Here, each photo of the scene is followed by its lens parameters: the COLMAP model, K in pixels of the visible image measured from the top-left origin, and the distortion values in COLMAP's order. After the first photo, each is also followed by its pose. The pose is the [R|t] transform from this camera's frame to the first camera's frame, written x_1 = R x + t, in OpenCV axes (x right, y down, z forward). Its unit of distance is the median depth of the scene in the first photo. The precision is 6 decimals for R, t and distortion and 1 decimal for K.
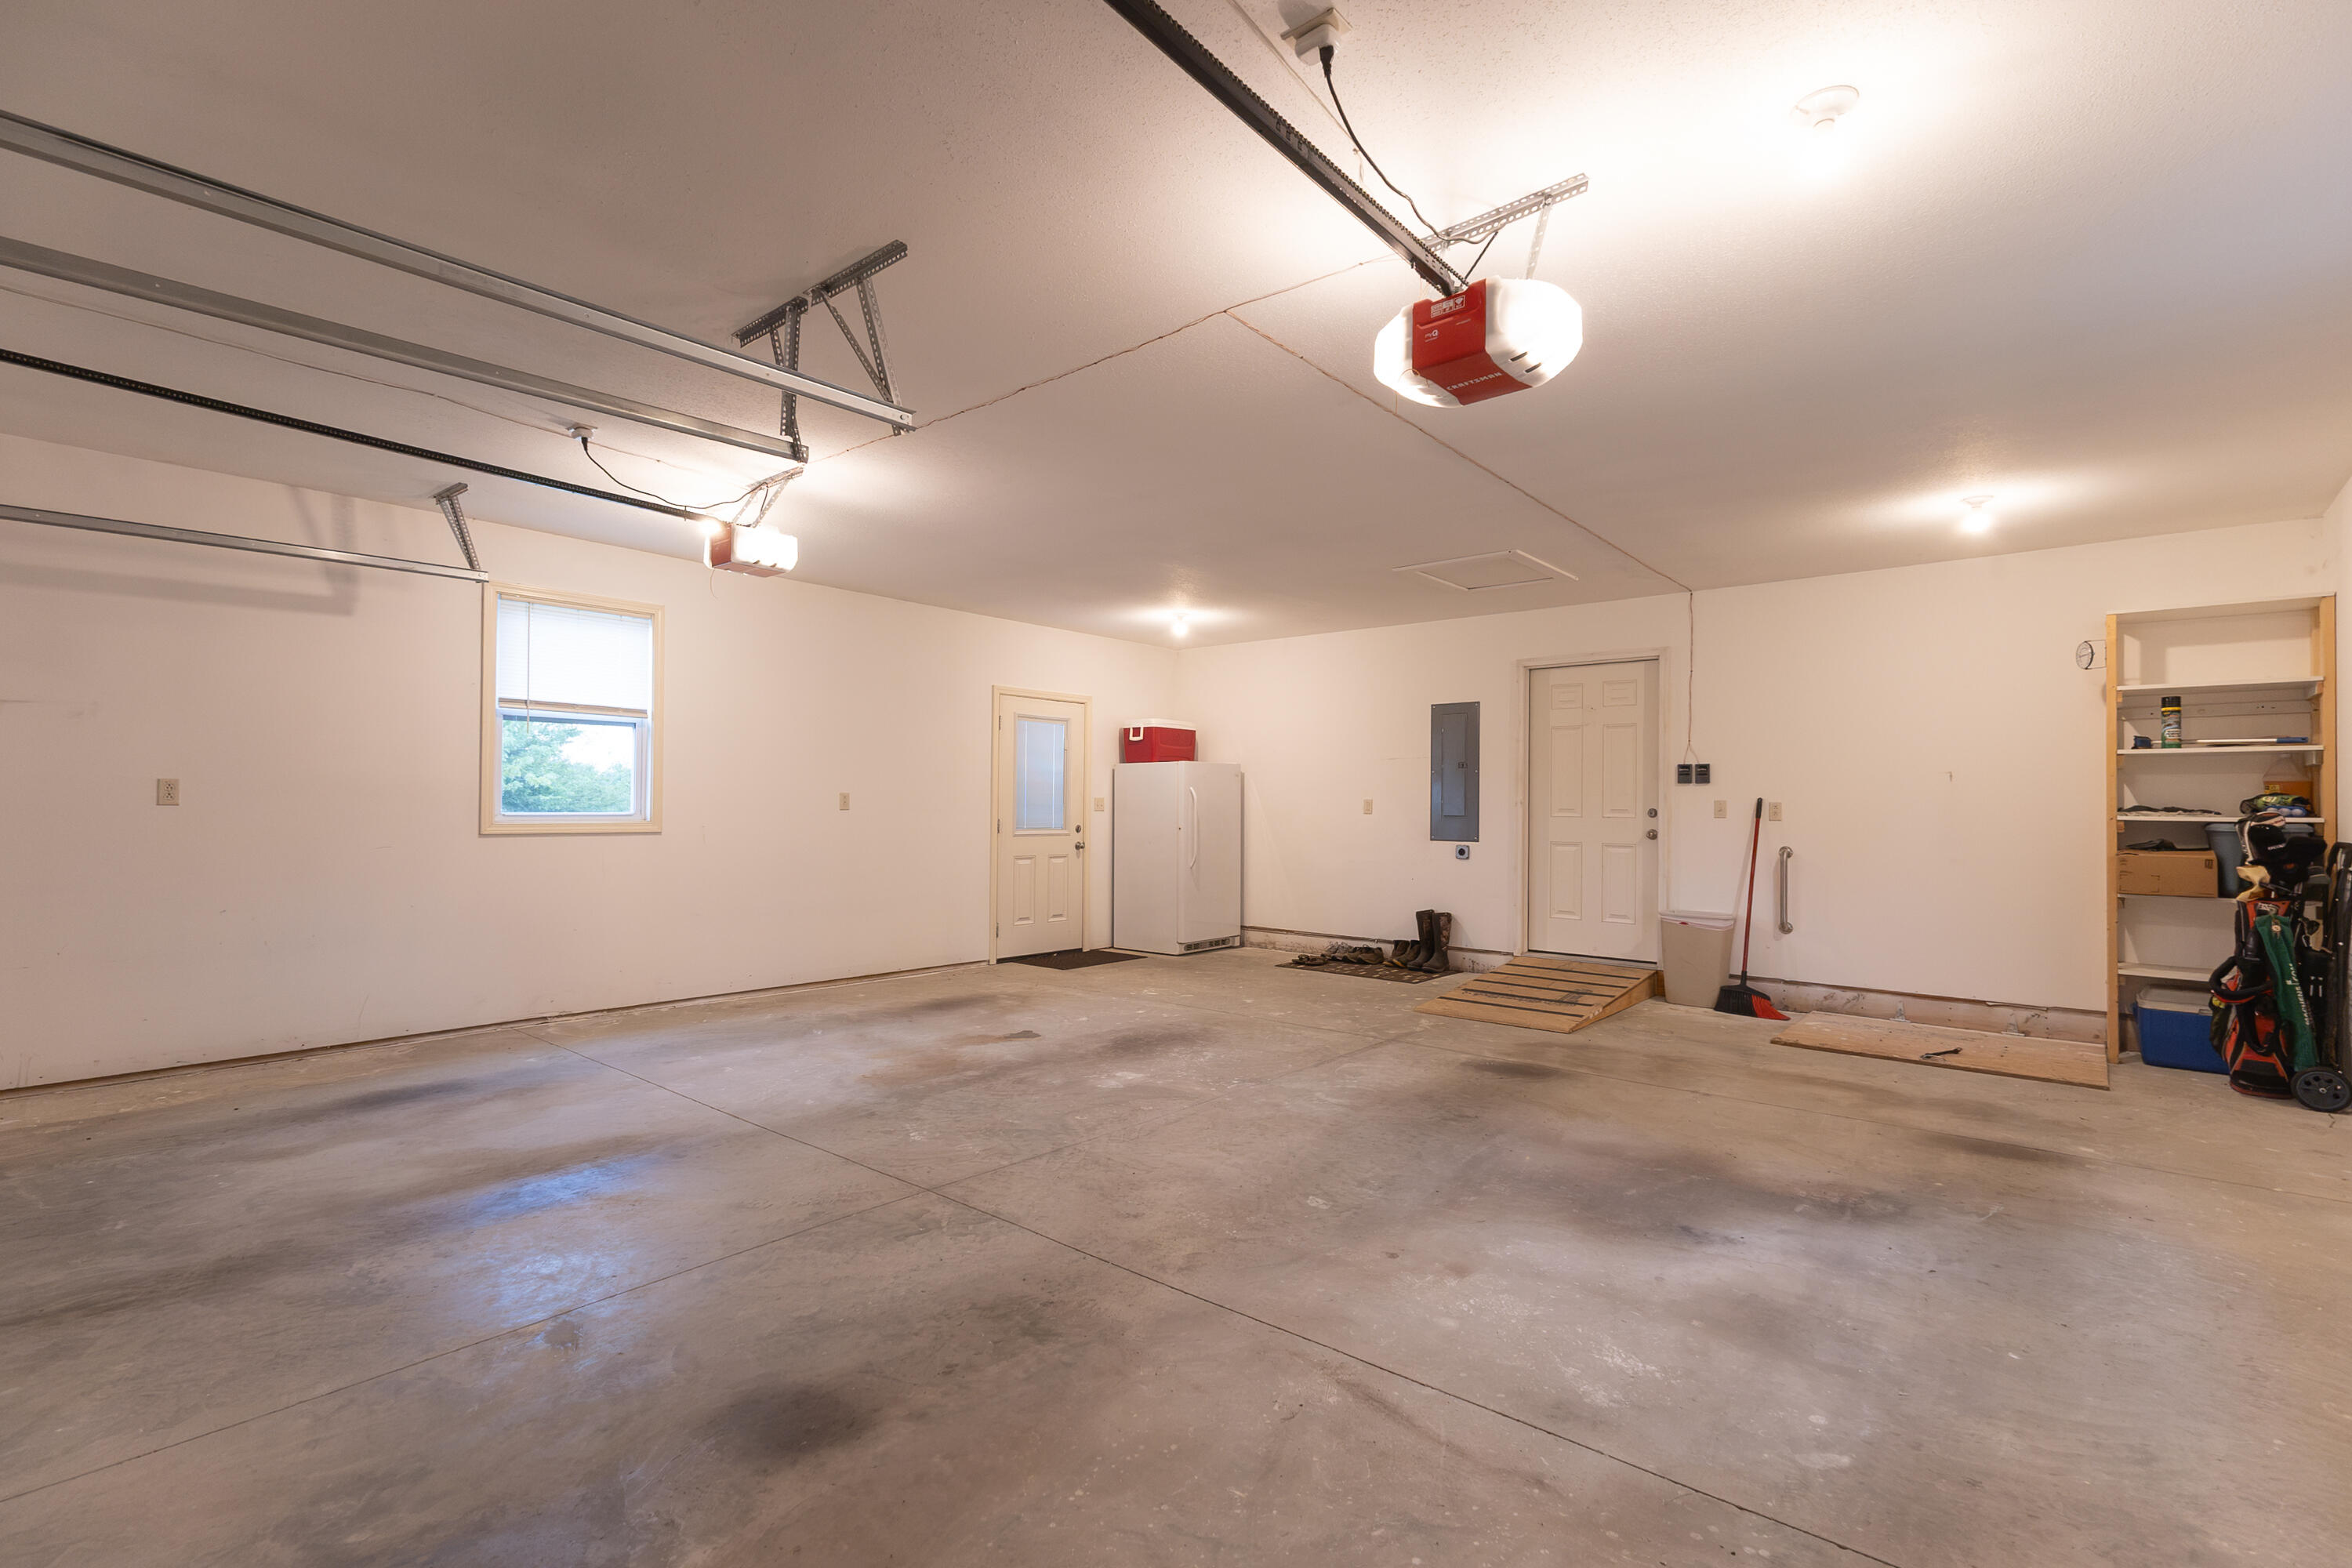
lens RADIAL K [[1069.5, 0, 1181.4], [0, 1069.5, 791.2], [0, 0, 1]] dist [0.002265, -0.000057]
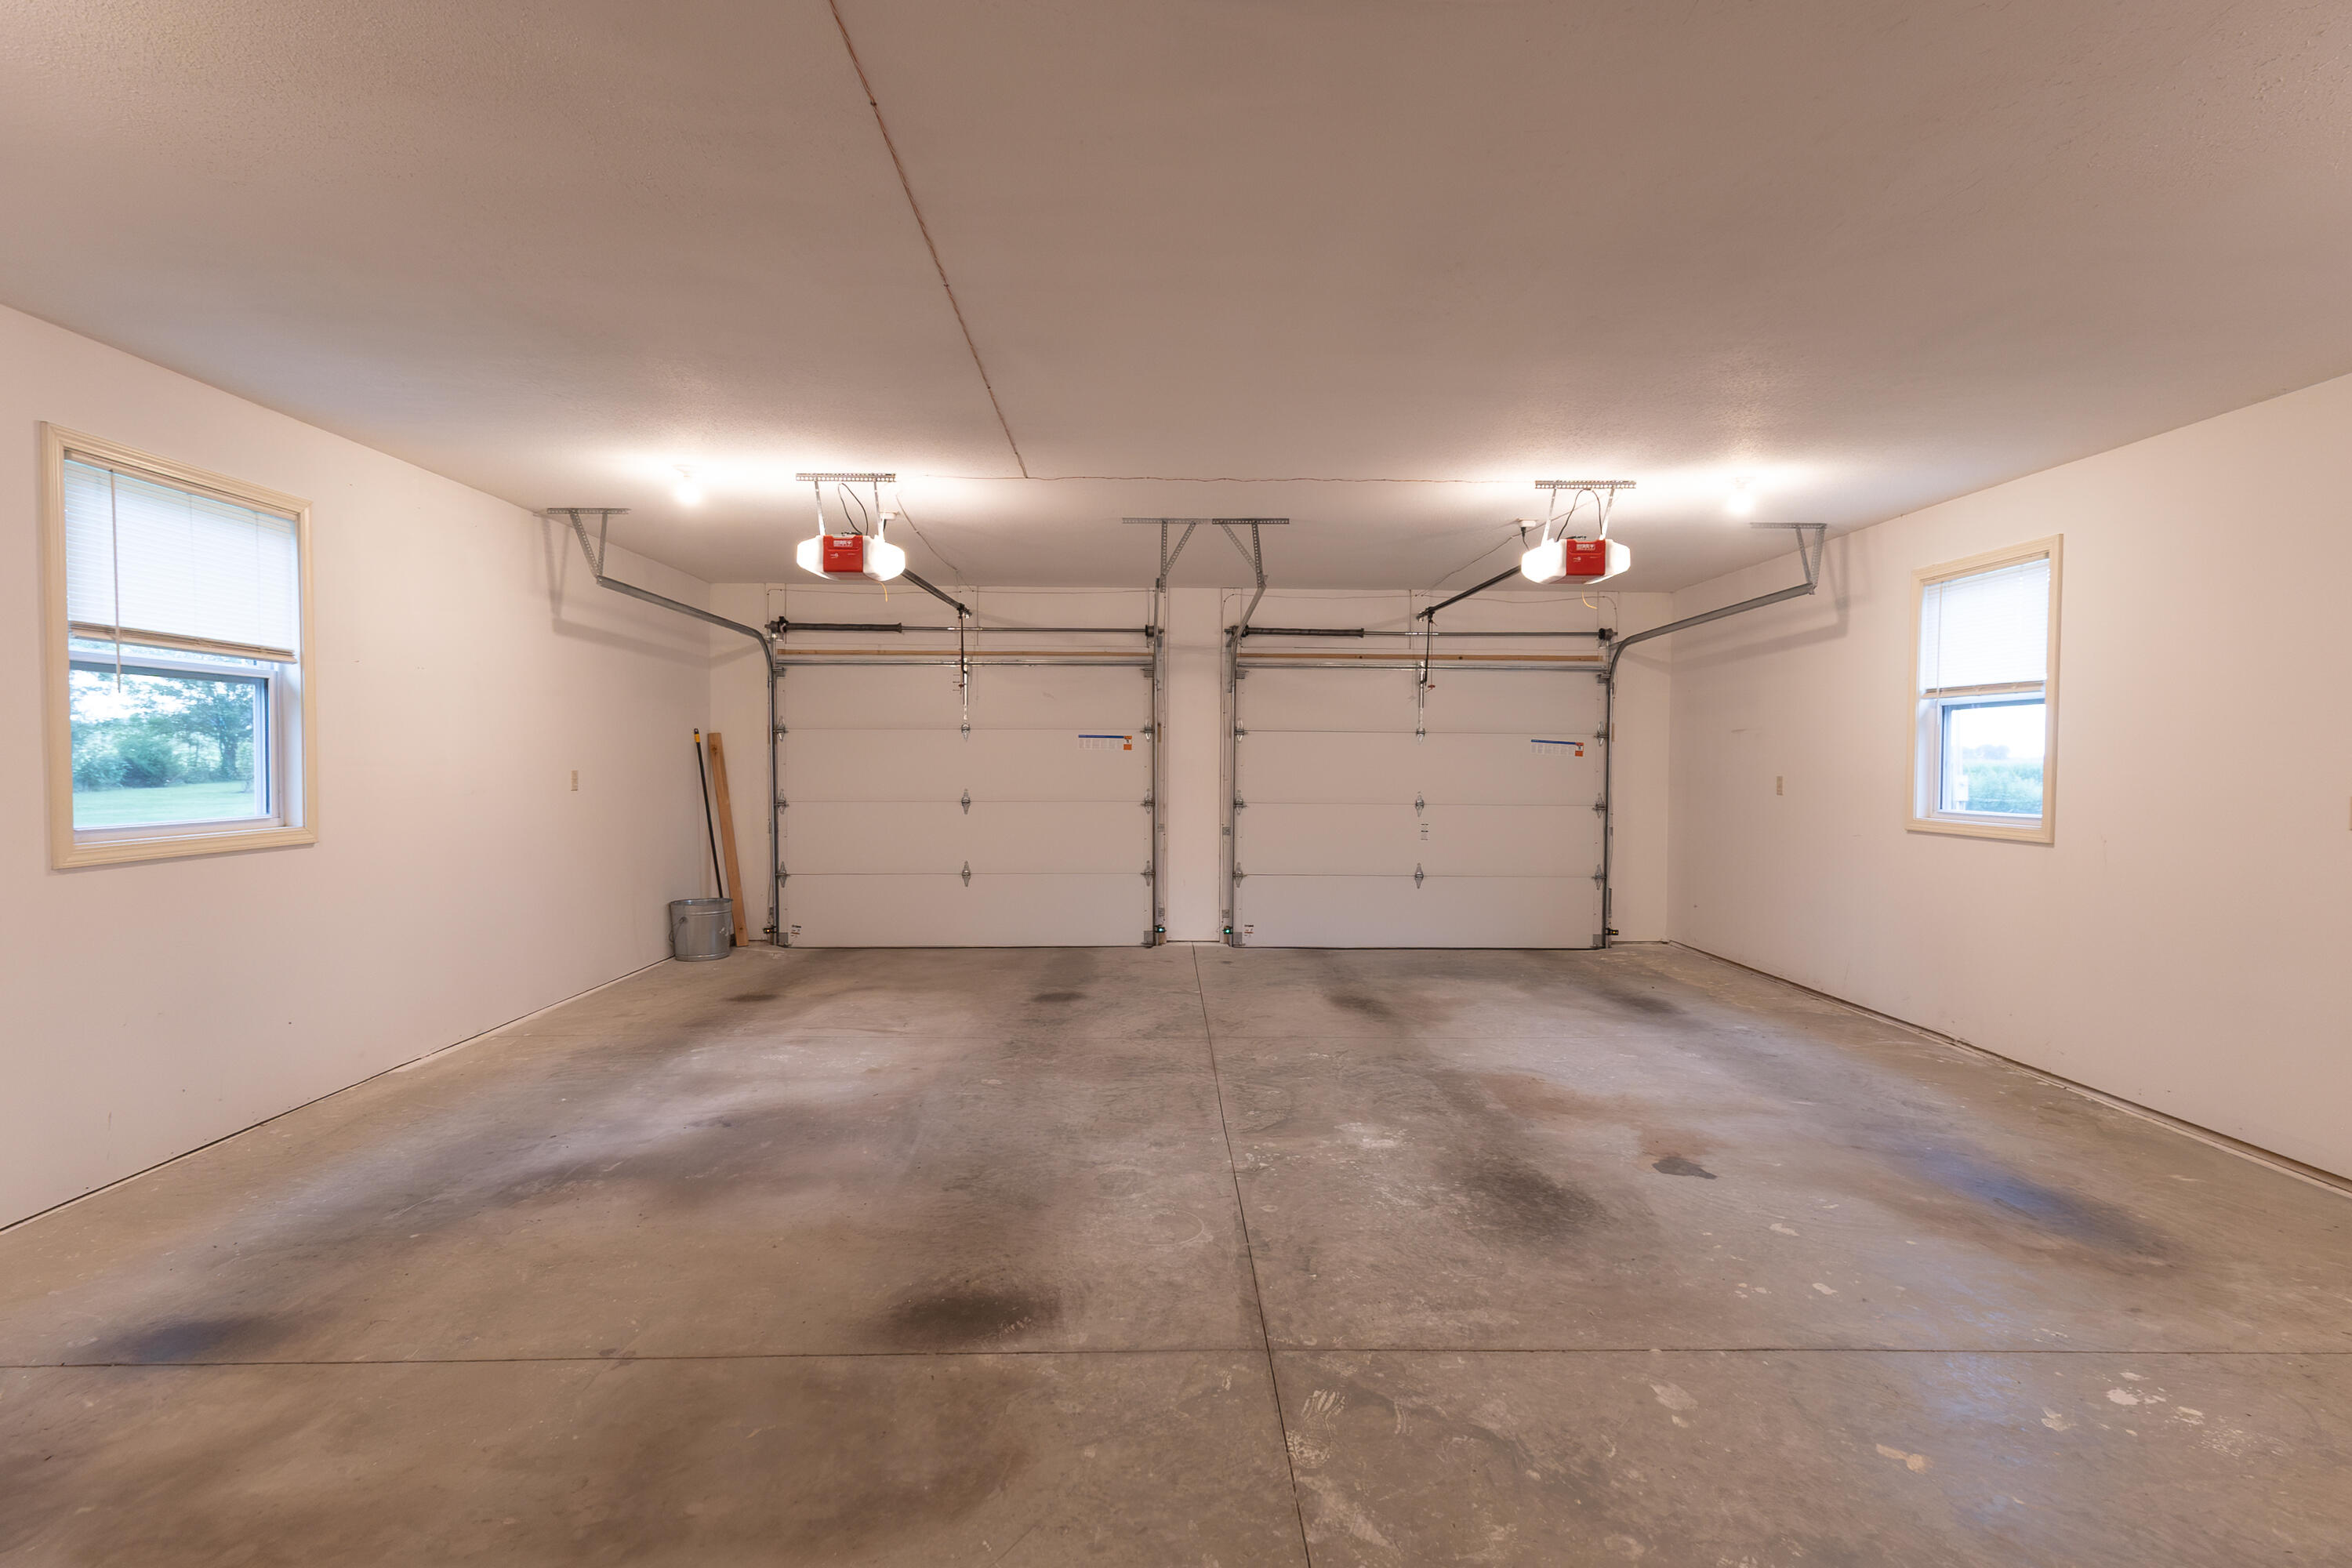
lens RADIAL K [[1069.5, 0, 1178.8], [0, 1069.5, 789.9], [0, 0, 1]] dist [0.002265, -0.000057]
pose [[-0.743734, 0.005166, -0.668456, 0.750742], [-0.001786, 0.999951, 0.009715, -0.008236], [0.668474, 0.008419, -0.743688, 1.881555]]
